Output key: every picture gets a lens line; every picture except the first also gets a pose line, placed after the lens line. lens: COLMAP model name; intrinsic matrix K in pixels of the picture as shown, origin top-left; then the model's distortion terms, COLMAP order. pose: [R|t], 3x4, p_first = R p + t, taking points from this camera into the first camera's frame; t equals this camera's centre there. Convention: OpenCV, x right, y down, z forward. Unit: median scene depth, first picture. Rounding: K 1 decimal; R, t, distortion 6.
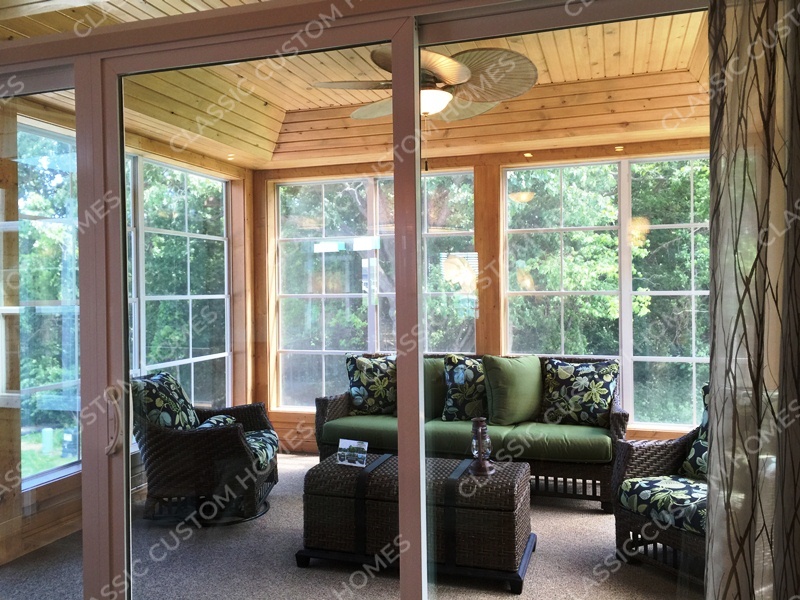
lens RADIAL K [[684.2, 0, 396.3], [0, 684.2, 295.1], [0, 0, 1]] dist [0.062861, -0.059095]
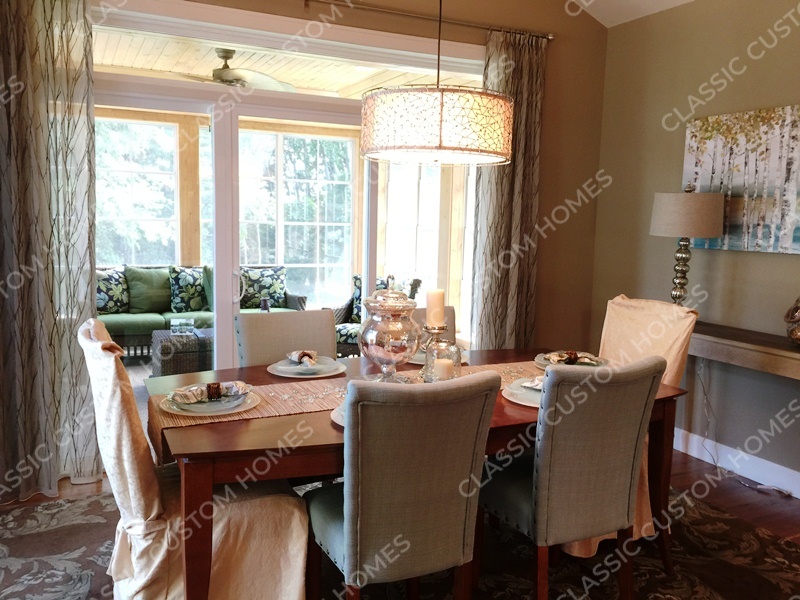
lens RADIAL K [[684.2, 0, 399.6], [0, 684.2, 301.4], [0, 0, 1]] dist [0.062861, -0.059095]
pose [[0.718810, -0.055592, 0.692980, -0.564148], [-0.026291, 0.993911, 0.107004, -0.000348], [-0.694709, -0.095134, 0.712972, -0.300445]]
